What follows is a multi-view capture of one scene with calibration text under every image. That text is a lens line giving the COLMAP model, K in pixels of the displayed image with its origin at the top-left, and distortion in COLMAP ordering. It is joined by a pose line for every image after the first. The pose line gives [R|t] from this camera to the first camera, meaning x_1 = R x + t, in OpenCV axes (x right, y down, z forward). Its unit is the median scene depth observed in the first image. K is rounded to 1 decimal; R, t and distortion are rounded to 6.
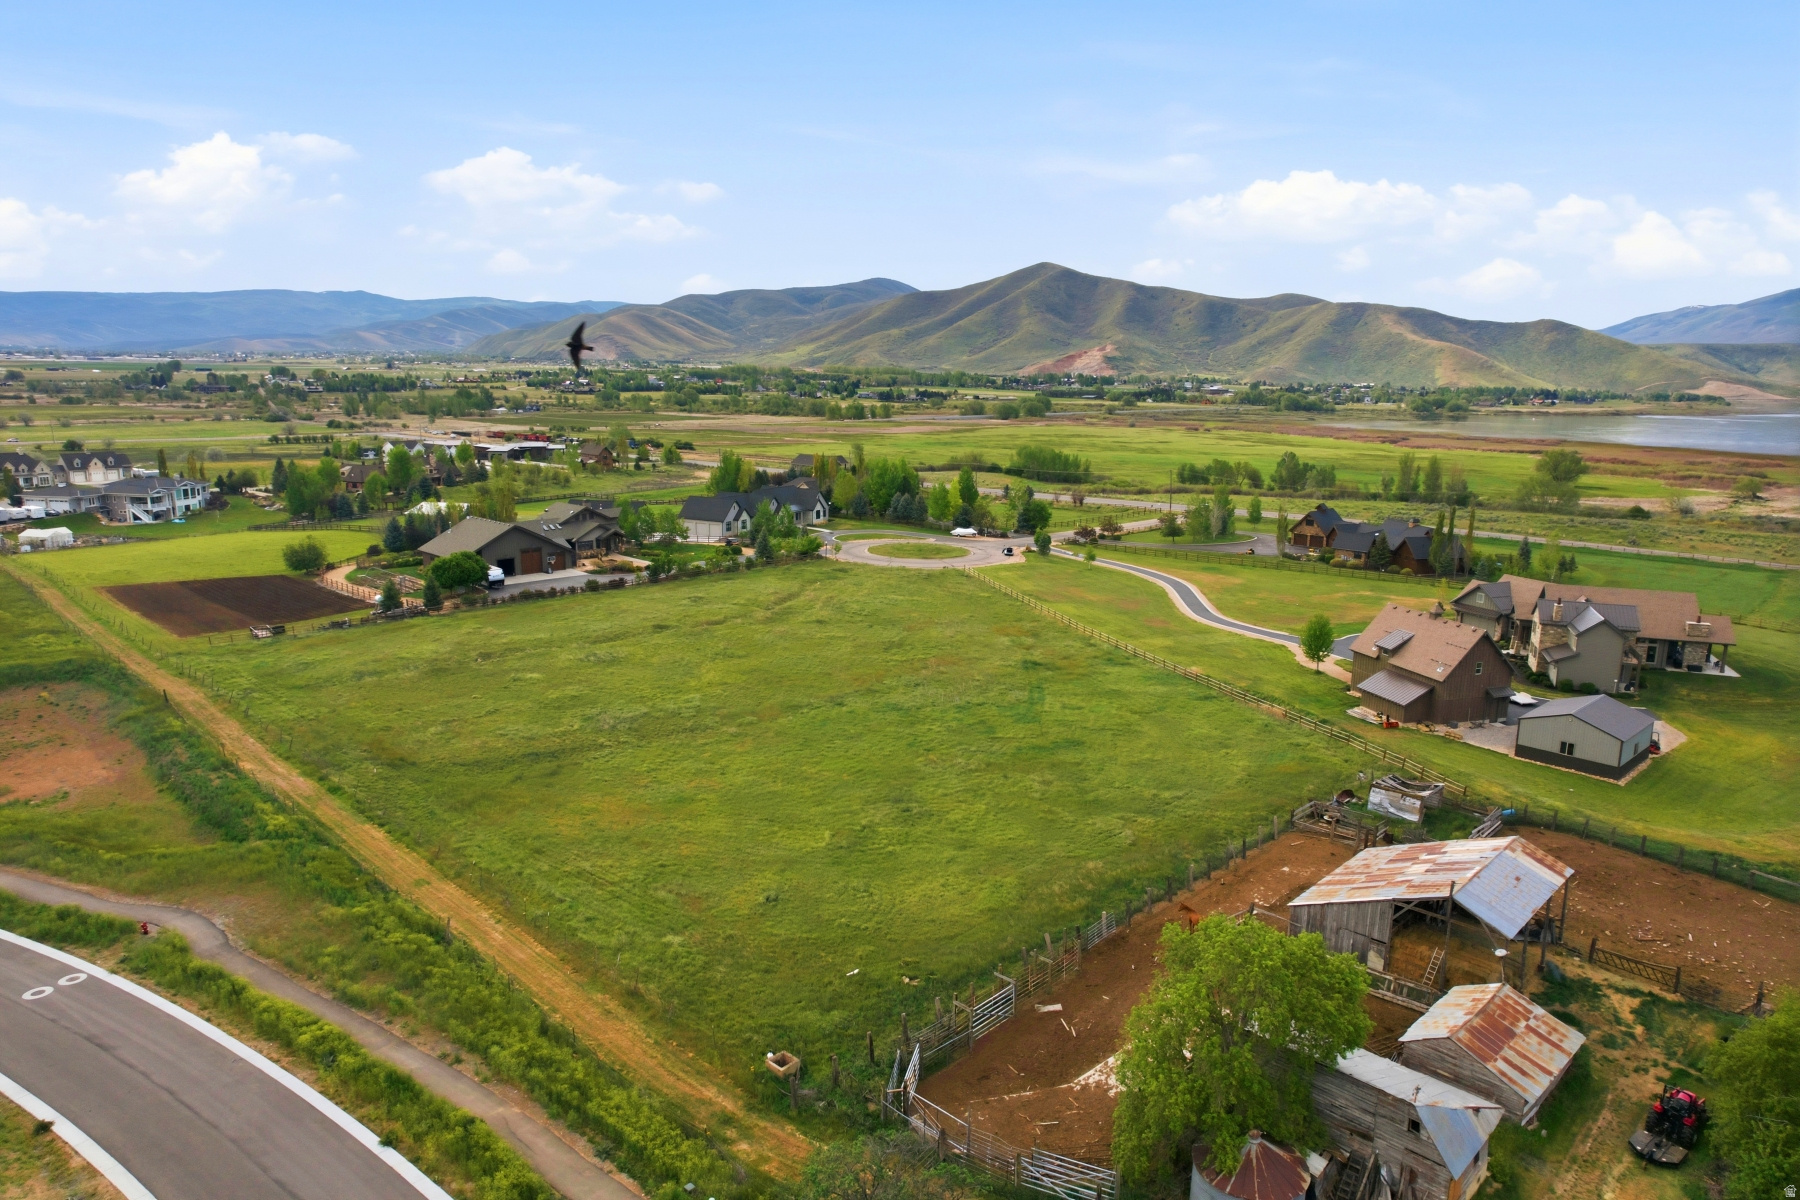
lens RADIAL K [[1149.8, 0, 908.9], [0, 1149.8, 600.5], [0, 0, 1]] dist [-0.080061, 0.072531]
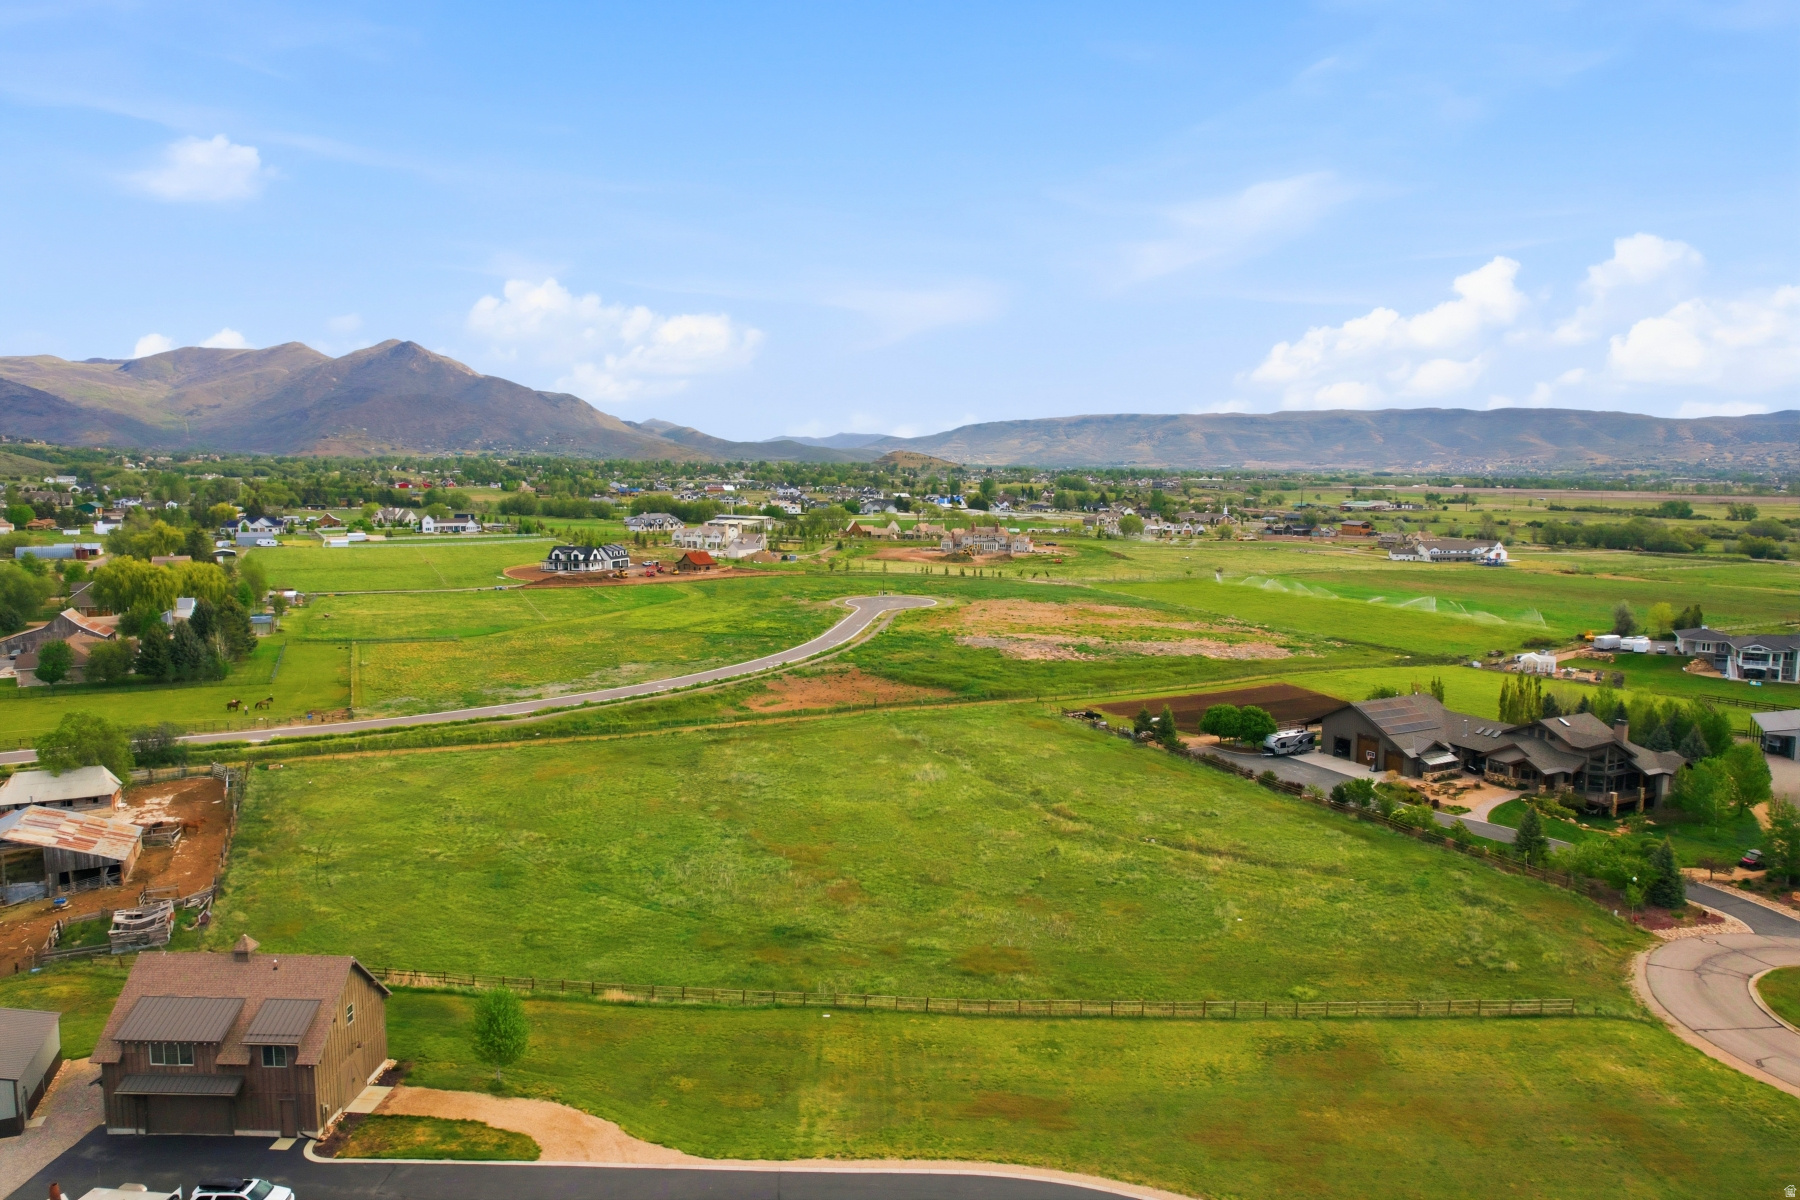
lens RADIAL K [[1149.8, 0, 908.9], [0, 1149.8, 600.5], [0, 0, 1]] dist [-0.080061, 0.072531]
pose [[-0.324965, 0.094224, -0.941021, 0.307696], [-0.194935, 0.966984, 0.164141, -0.117487], [0.925418, 0.236778, -0.295868, 0.499309]]
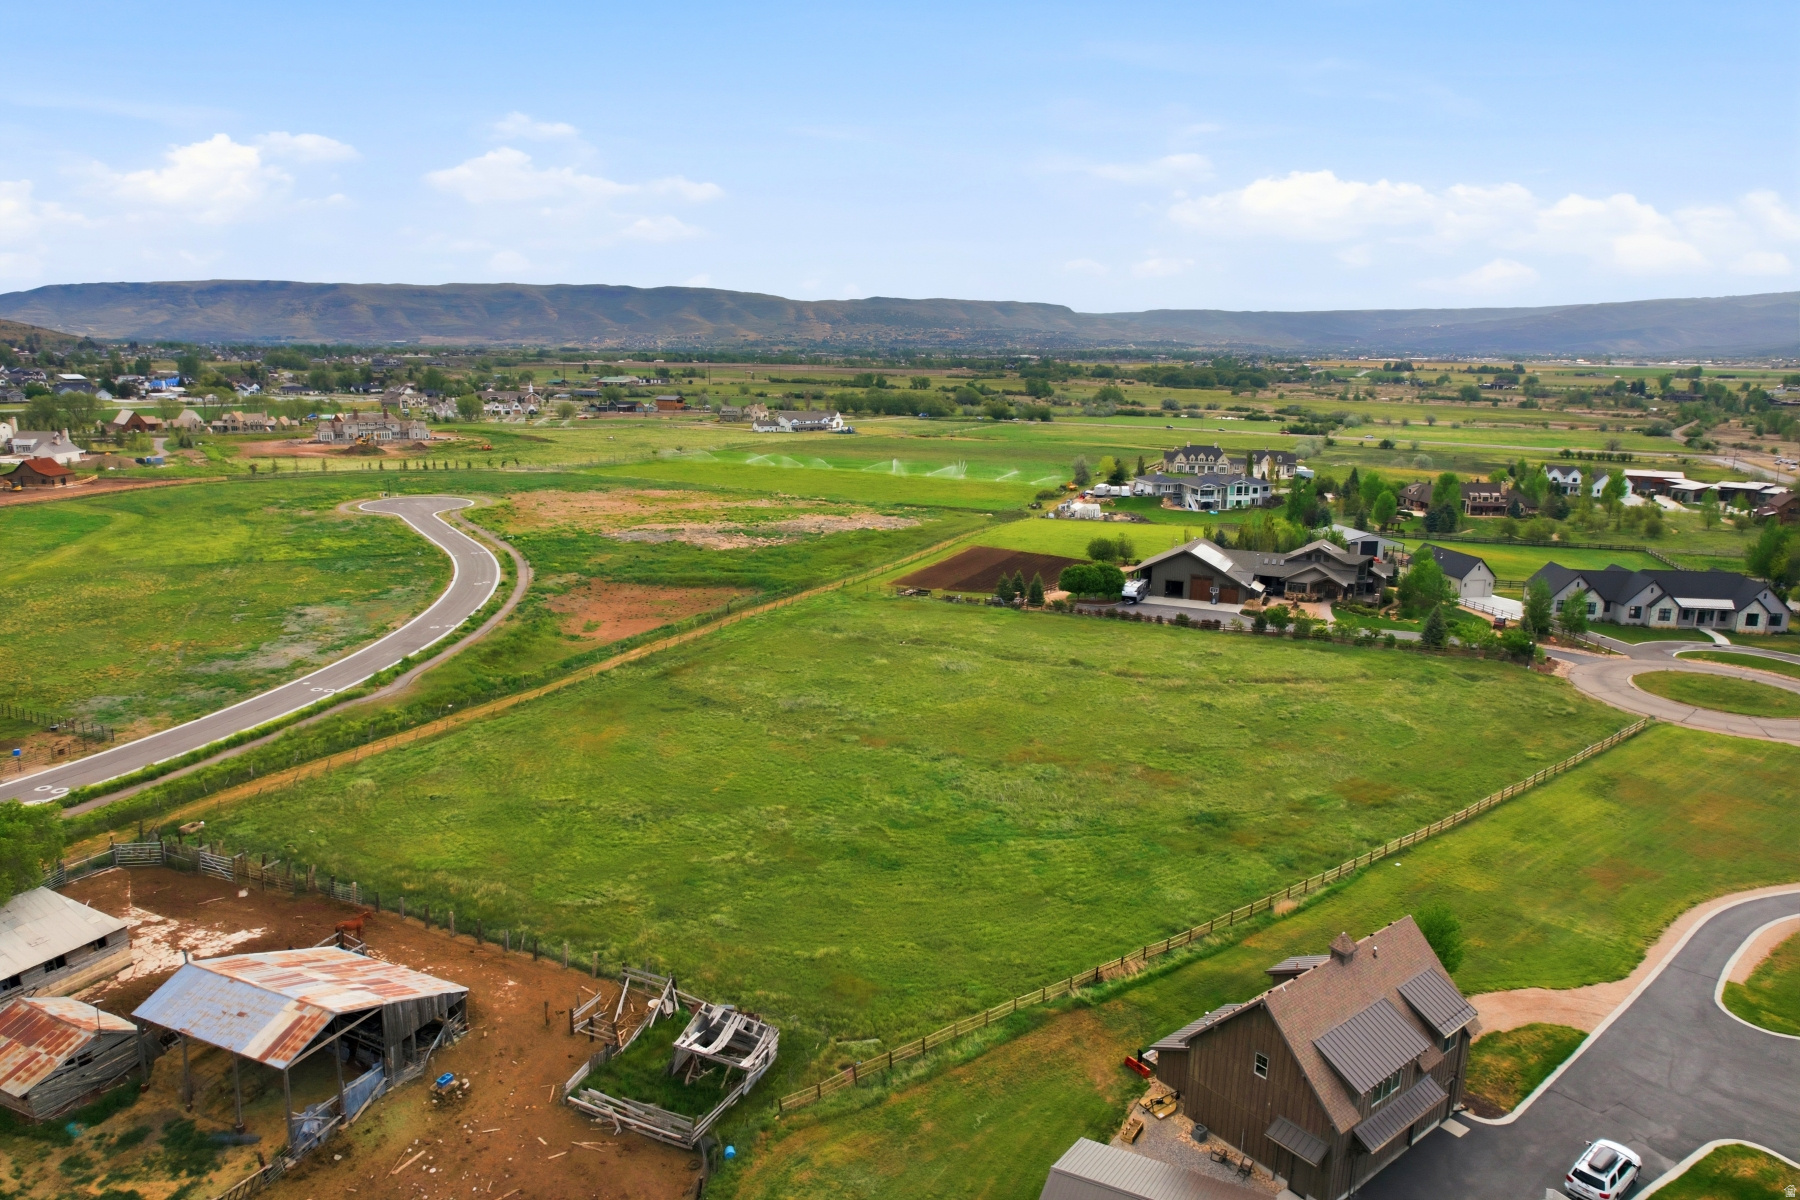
lens RADIAL K [[1149.8, 0, 908.9], [0, 1149.8, 600.5], [0, 0, 1]] dist [-0.080061, 0.072531]
pose [[0.354980, 0.191735, -0.915001, 0.281068], [-0.194971, 0.972405, 0.128123, -0.056945], [0.914317, 0.132918, 0.382567, 0.204960]]
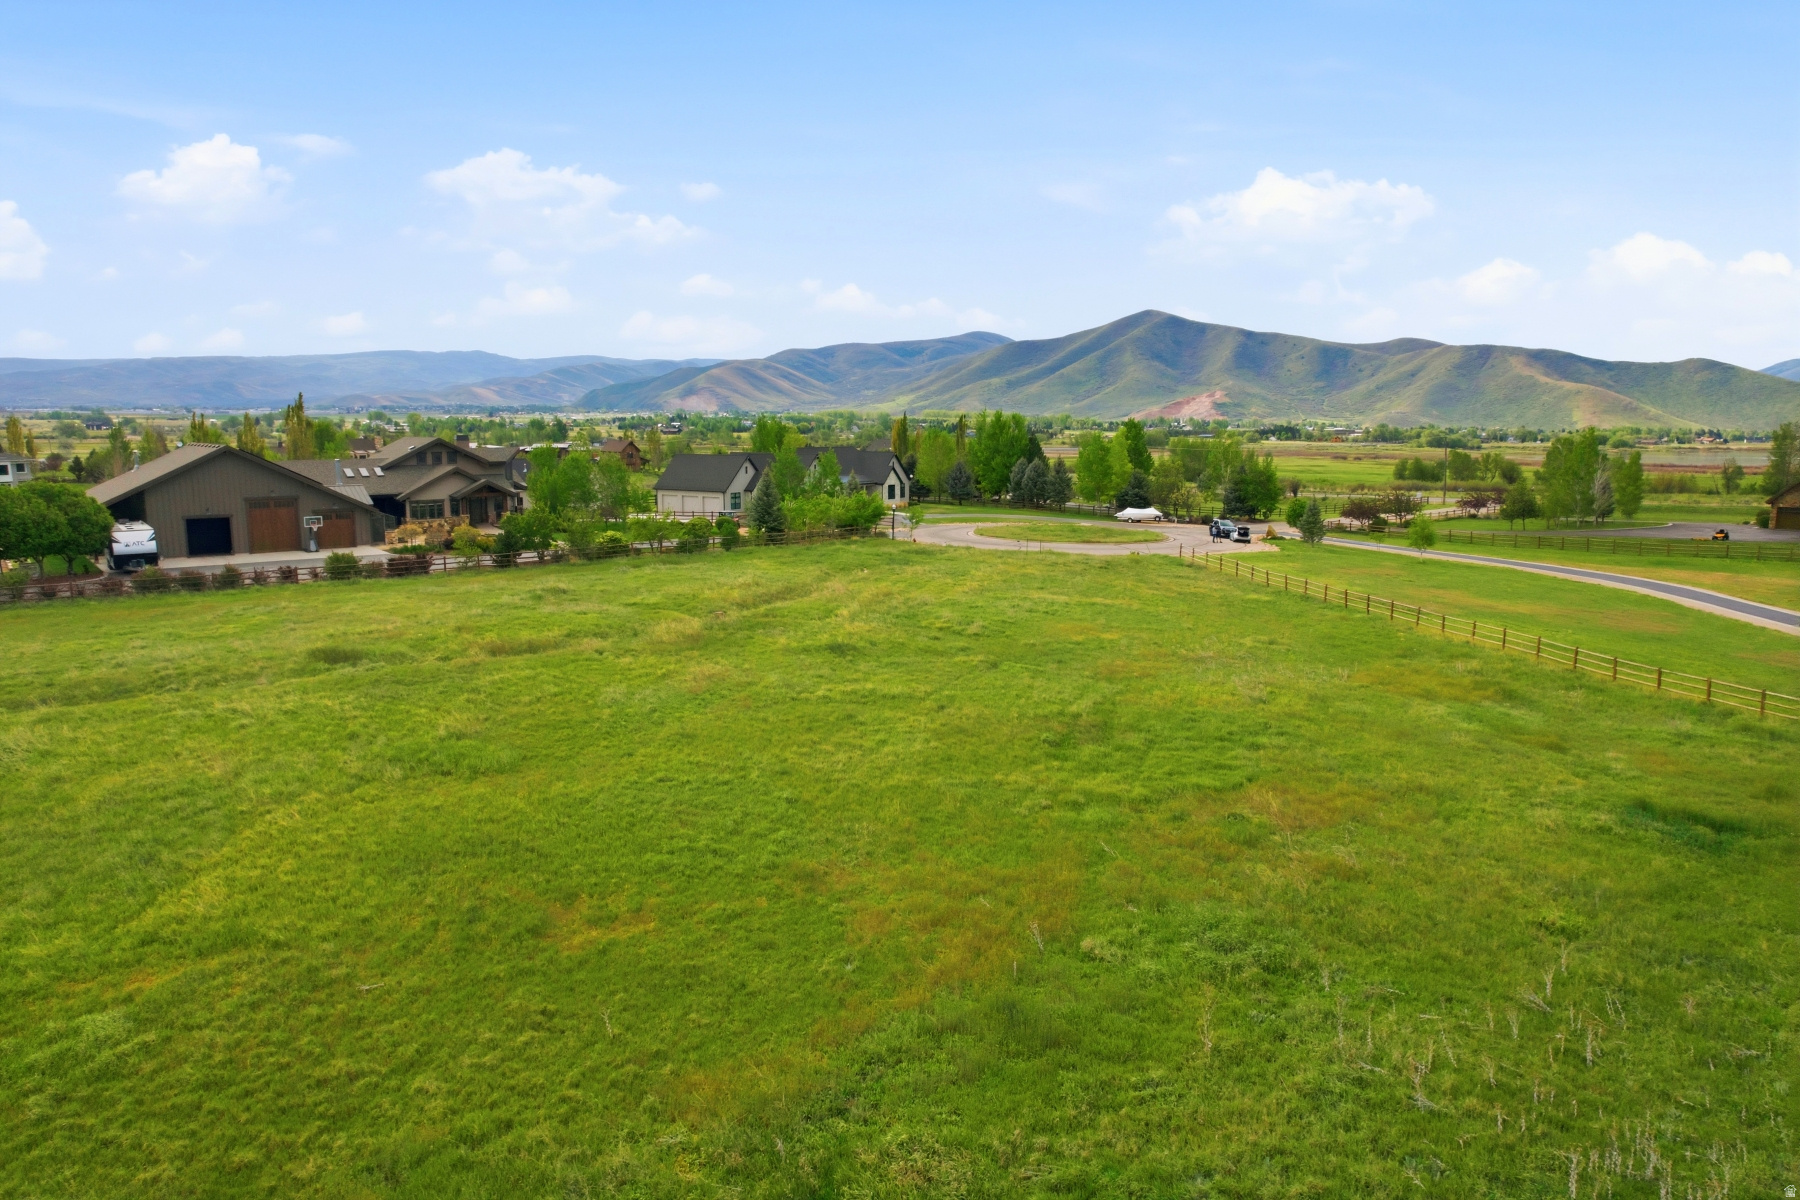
lens RADIAL K [[1149.8, 0, 908.9], [0, 1149.8, 600.5], [0, 0, 1]] dist [-0.080061, 0.072531]
pose [[0.996302, 0.006784, -0.085649, -0.013146], [-0.010821, 0.998847, -0.046764, 0.008920], [0.085233, 0.047518, 0.995227, 0.303432]]
